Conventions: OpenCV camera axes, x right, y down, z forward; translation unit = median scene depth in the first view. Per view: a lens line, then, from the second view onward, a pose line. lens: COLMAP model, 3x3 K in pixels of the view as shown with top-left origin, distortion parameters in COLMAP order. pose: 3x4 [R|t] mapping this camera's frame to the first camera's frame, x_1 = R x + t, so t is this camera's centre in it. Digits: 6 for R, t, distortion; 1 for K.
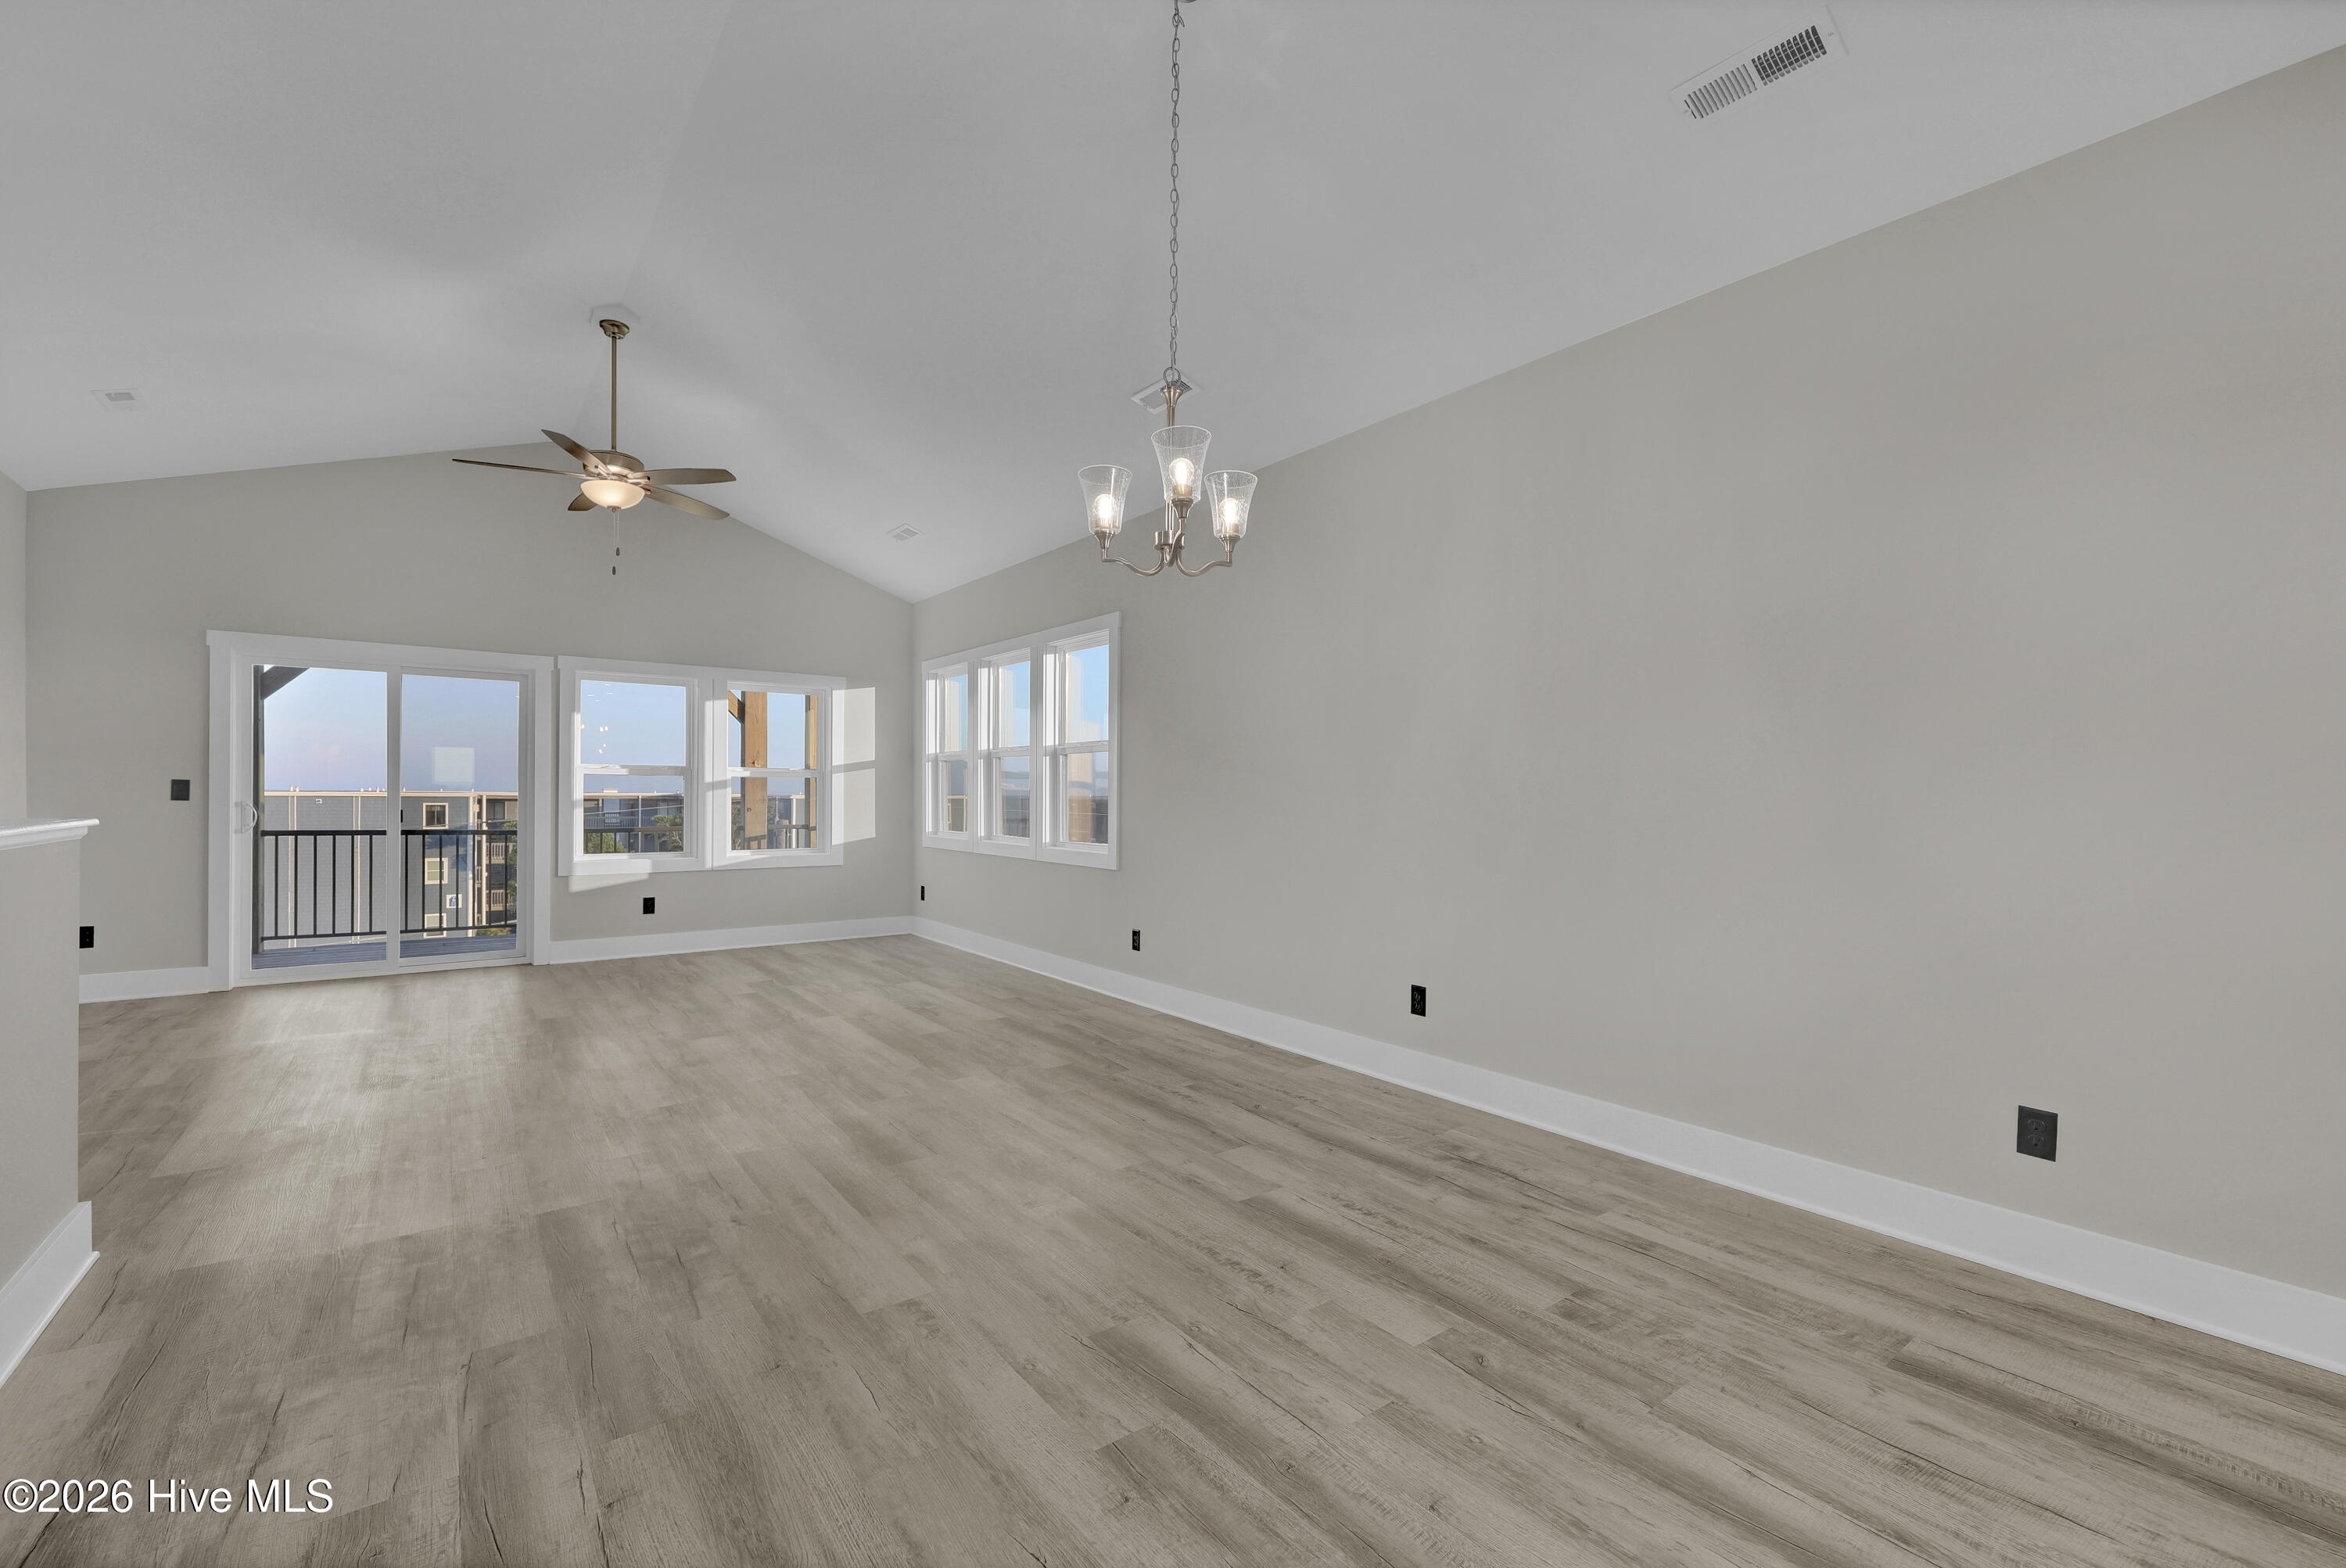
lens RADIAL K [[985.6, 0, 1183.1], [0, 985.6, 799.7], [0, 0, 1]] dist [-0.000289, 0.000102]
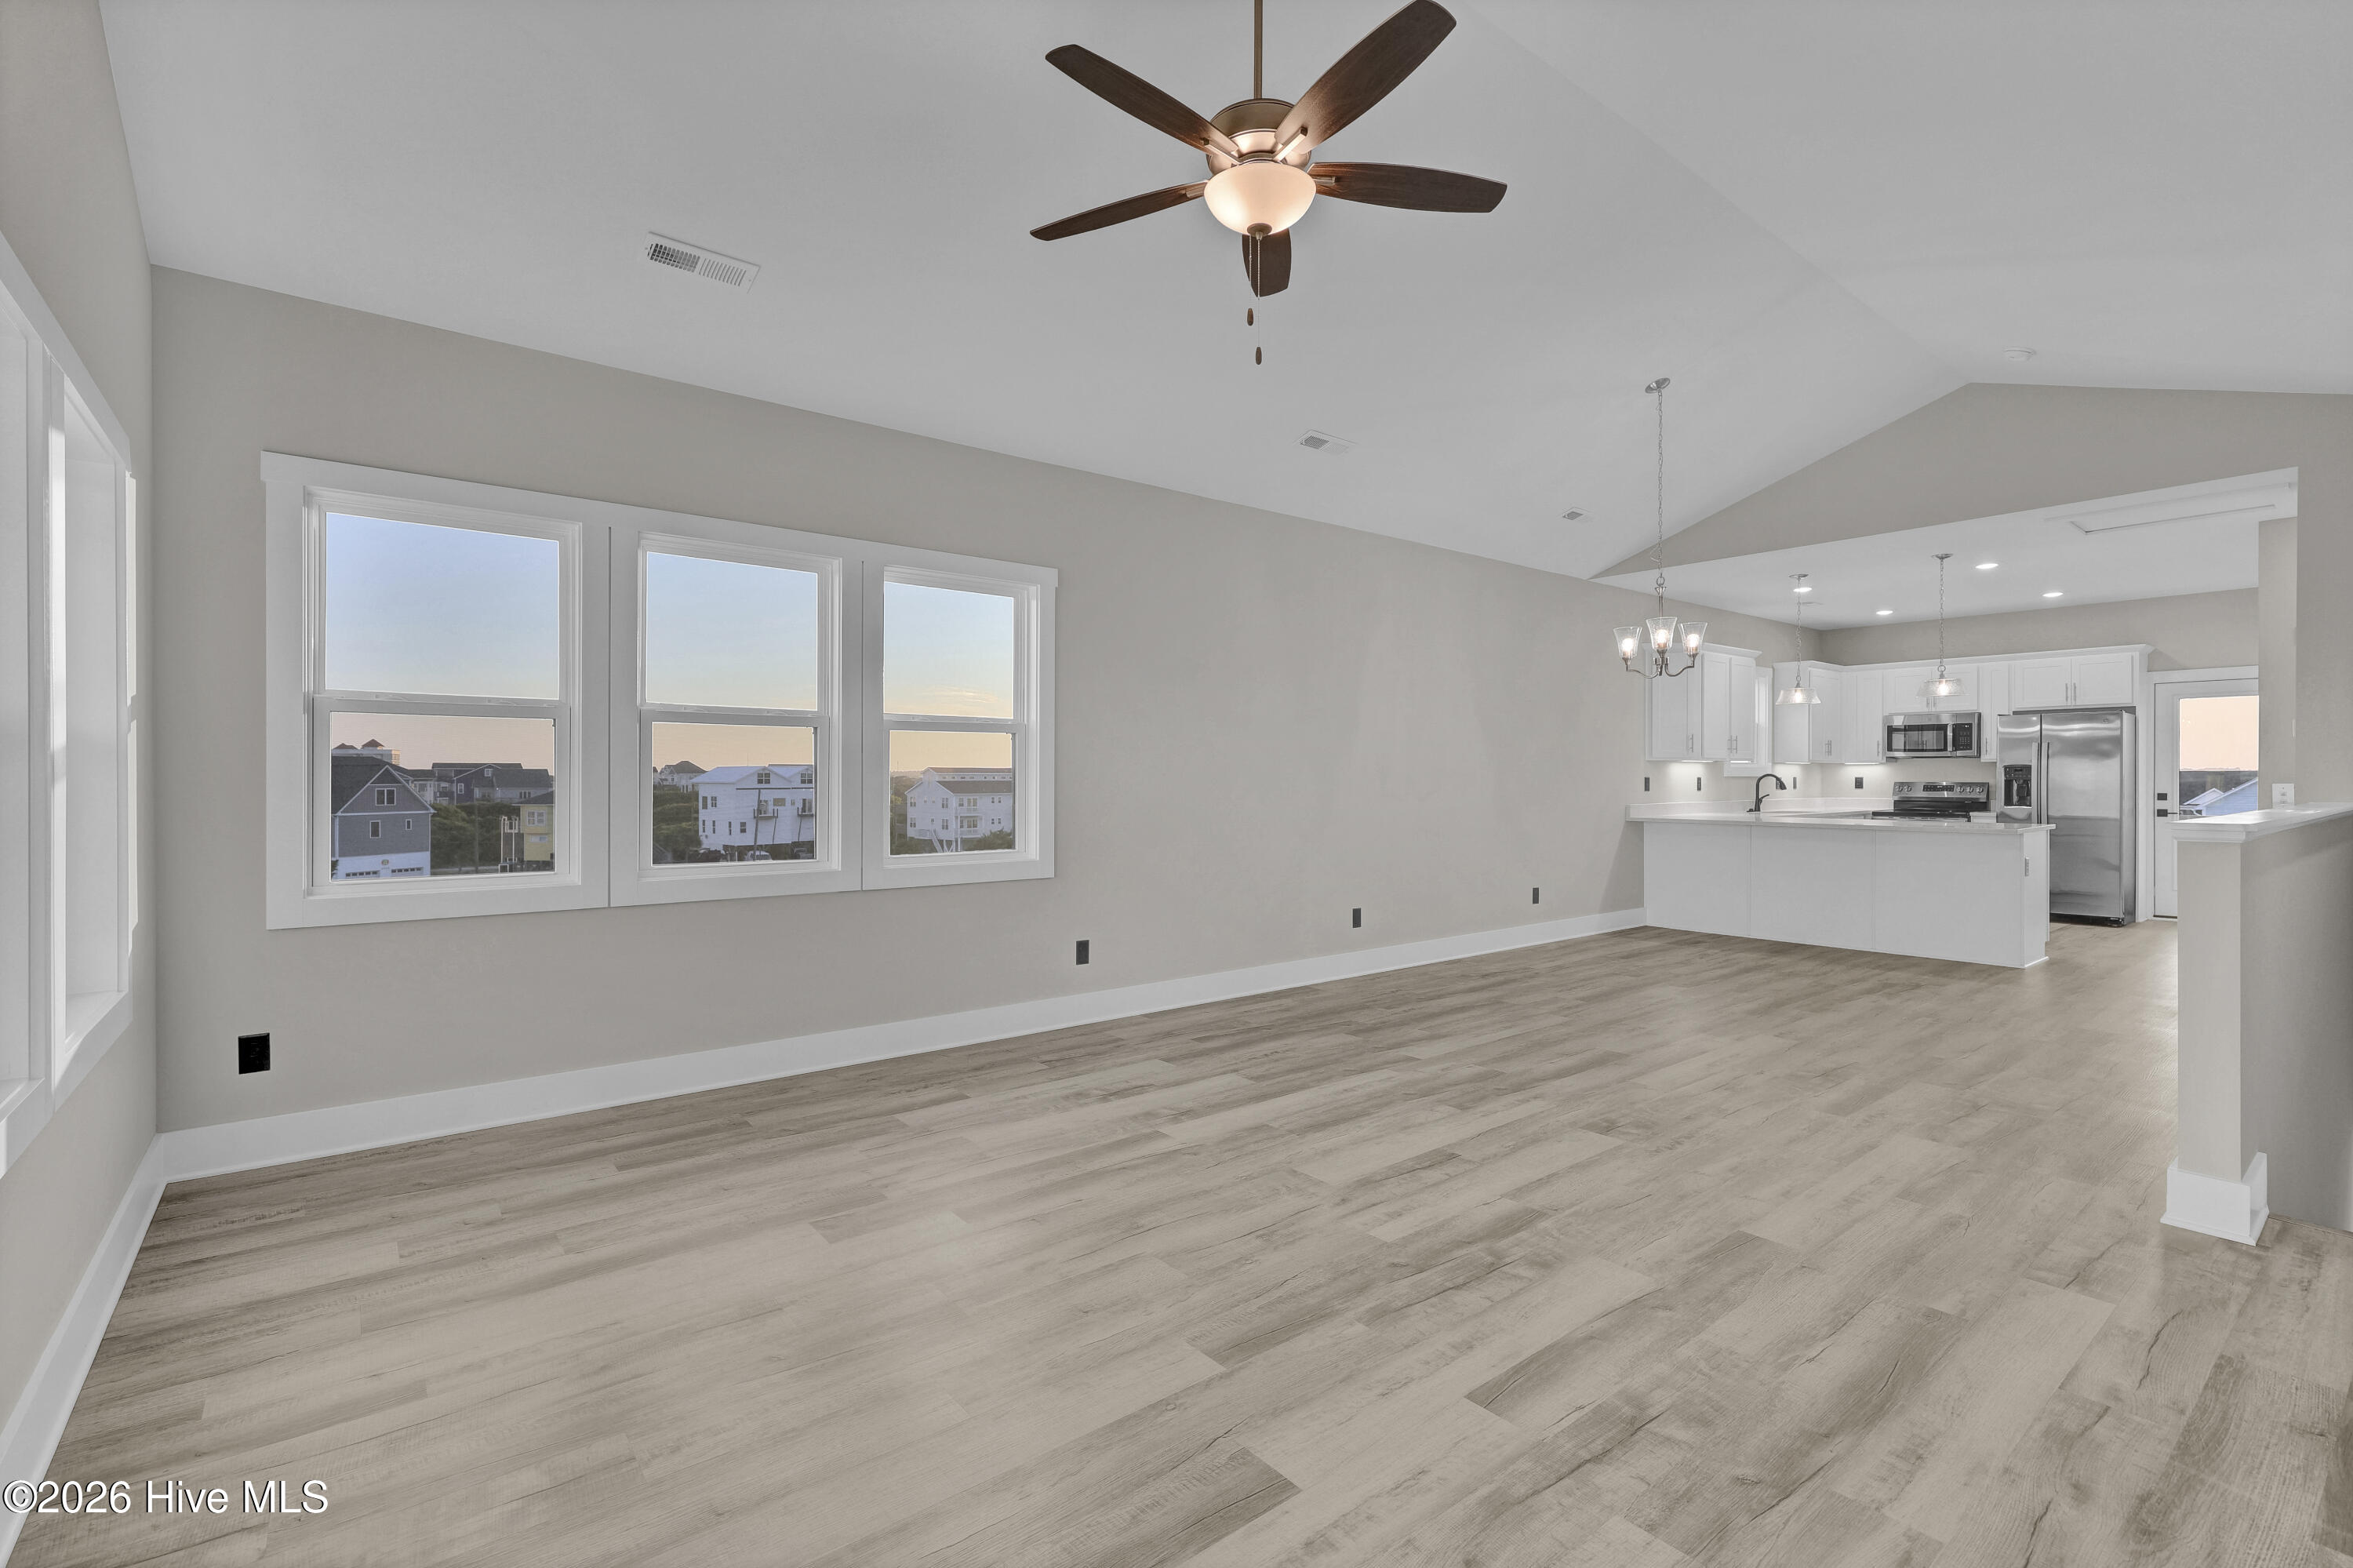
lens RADIAL K [[1051.1, 0, 1189.8], [0, 1051.1, 777.8], [0, 0, 1]] dist [-0.000429, 0.000248]
pose [[-0.032368, -0.006925, 0.999452, -0.948157], [0.004330, 0.999966, 0.007069, -0.018133], [-0.999467, 0.004557, -0.032337, 0.898977]]
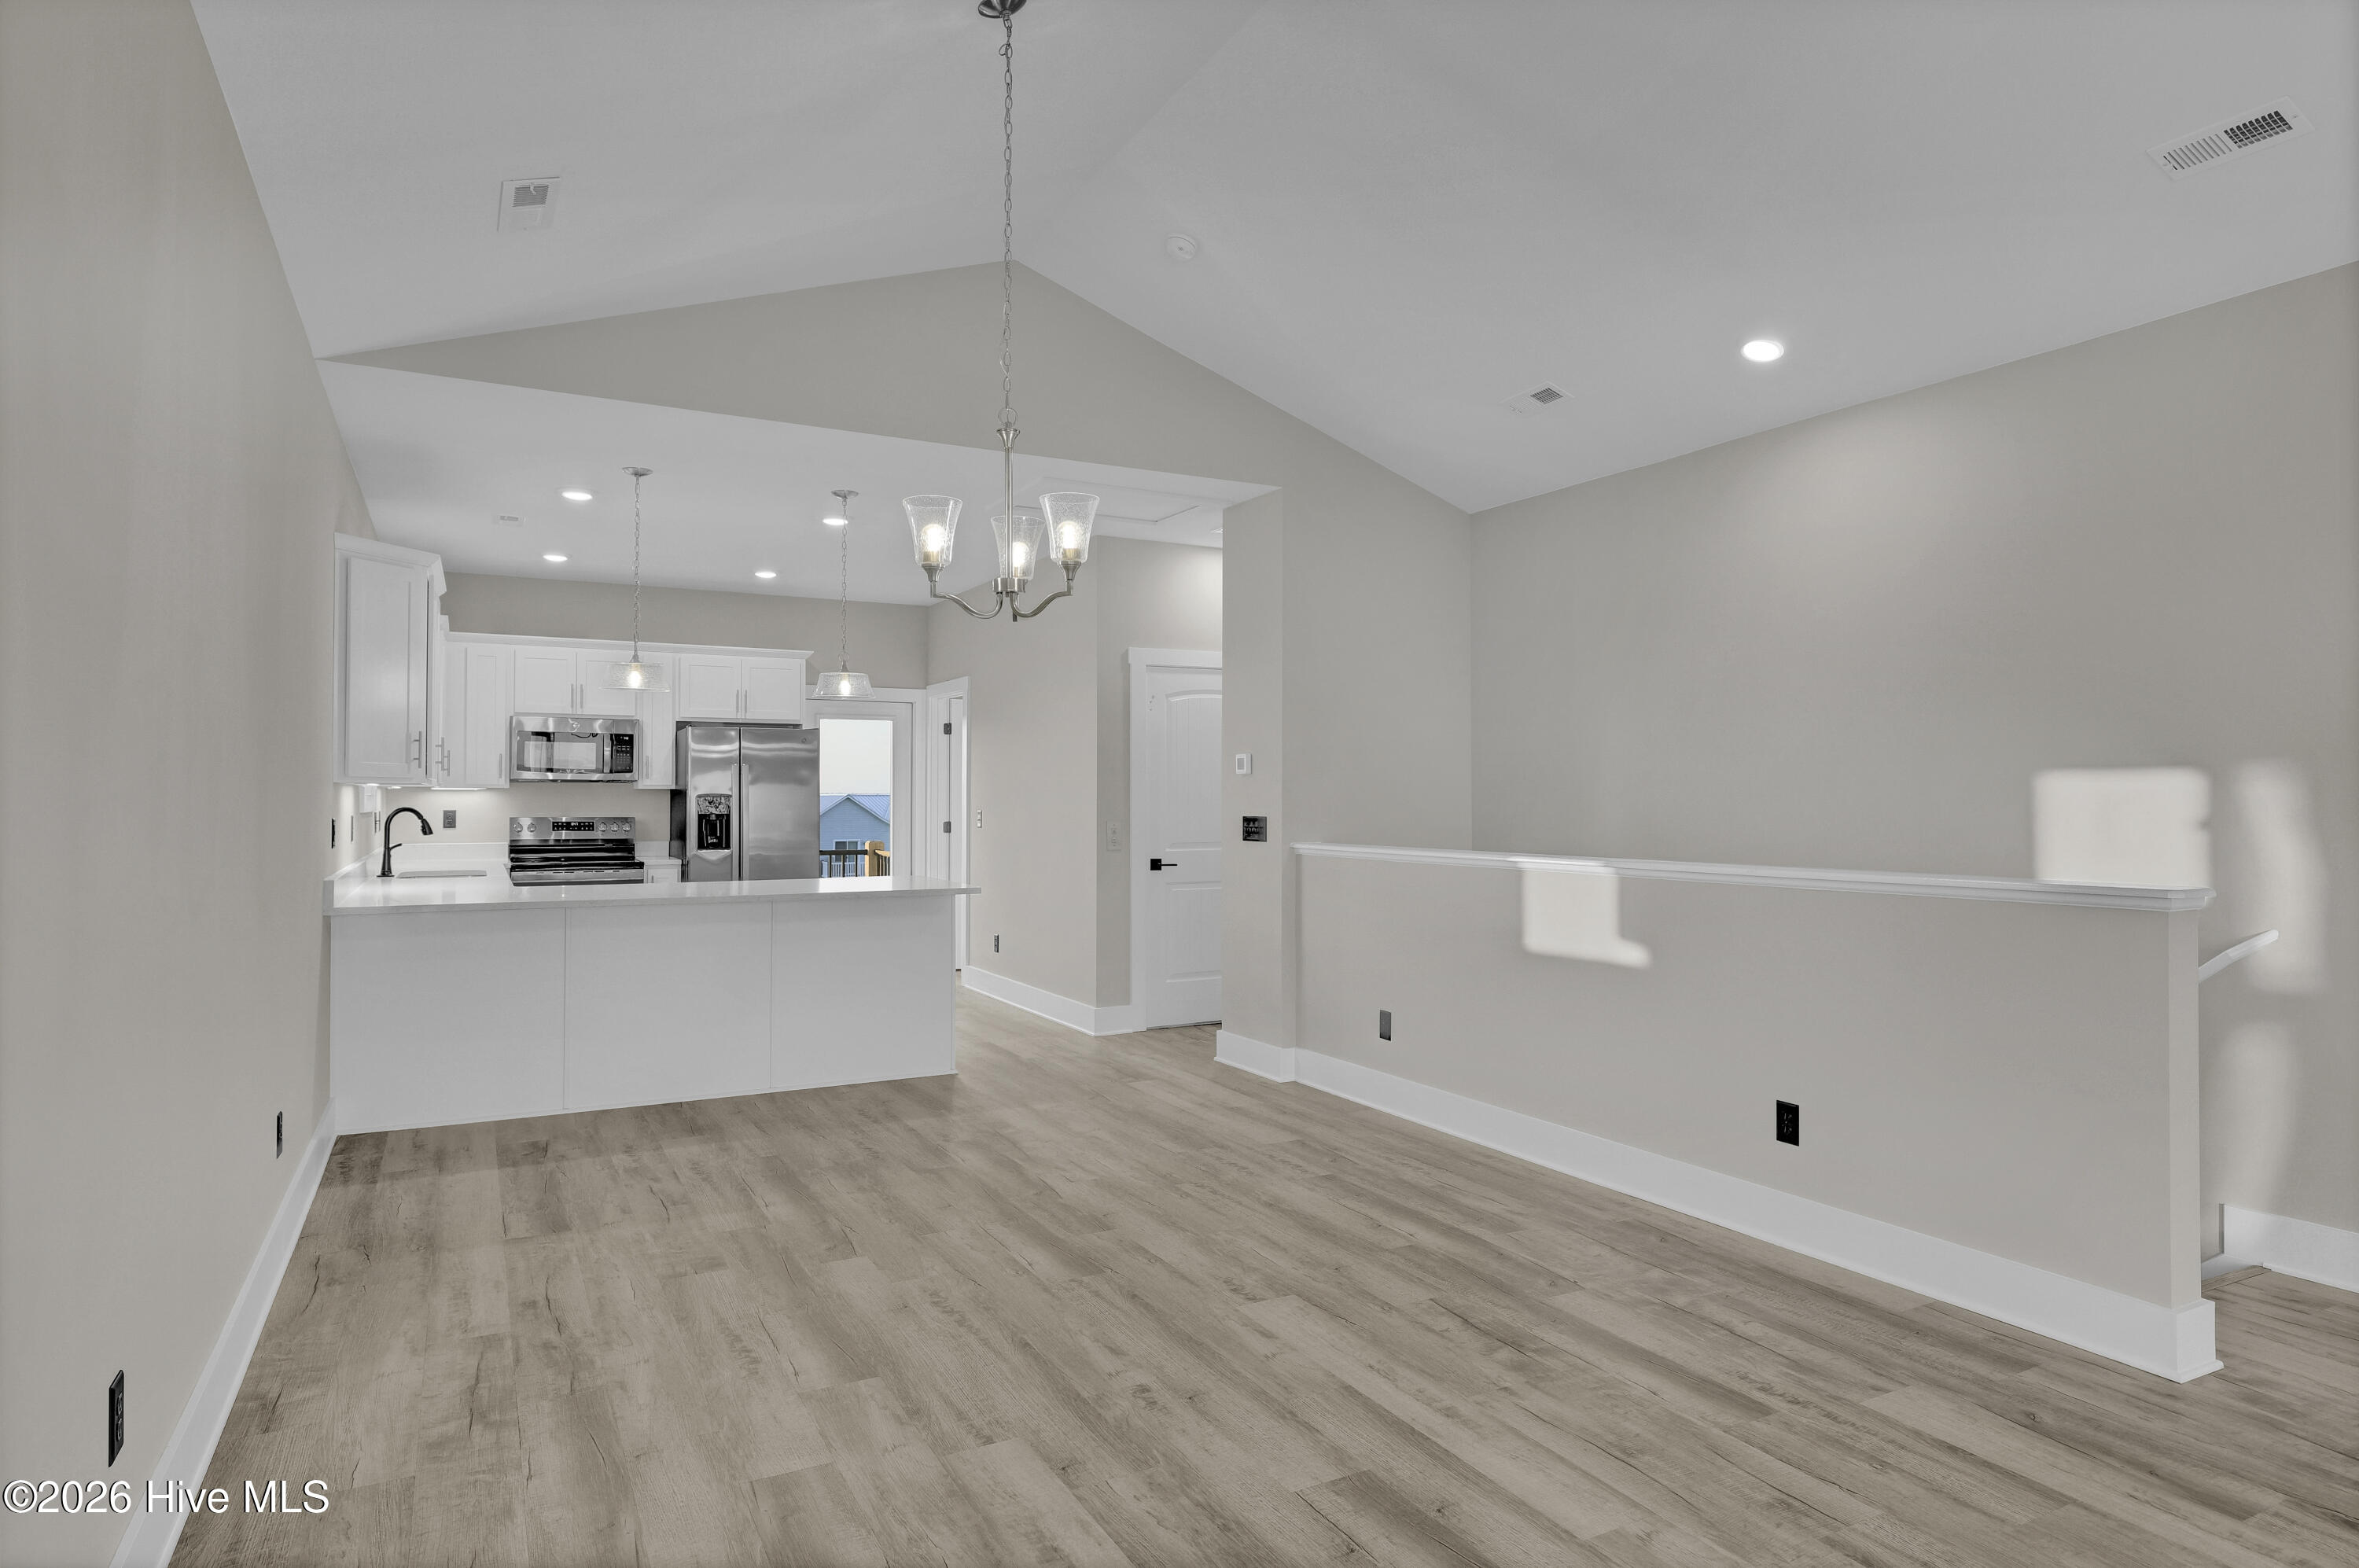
lens RADIAL K [[1324.0, 0, 1179.5], [0, 1324.0, 784.0], [0, 0, 1]] dist [0.002636, -0.000098]
pose [[-0.987219, -0.004830, 0.159296, -0.169731], [-0.005706, 0.999971, -0.005040, -0.027467], [-0.159267, -0.005884, -0.987218, 0.989892]]
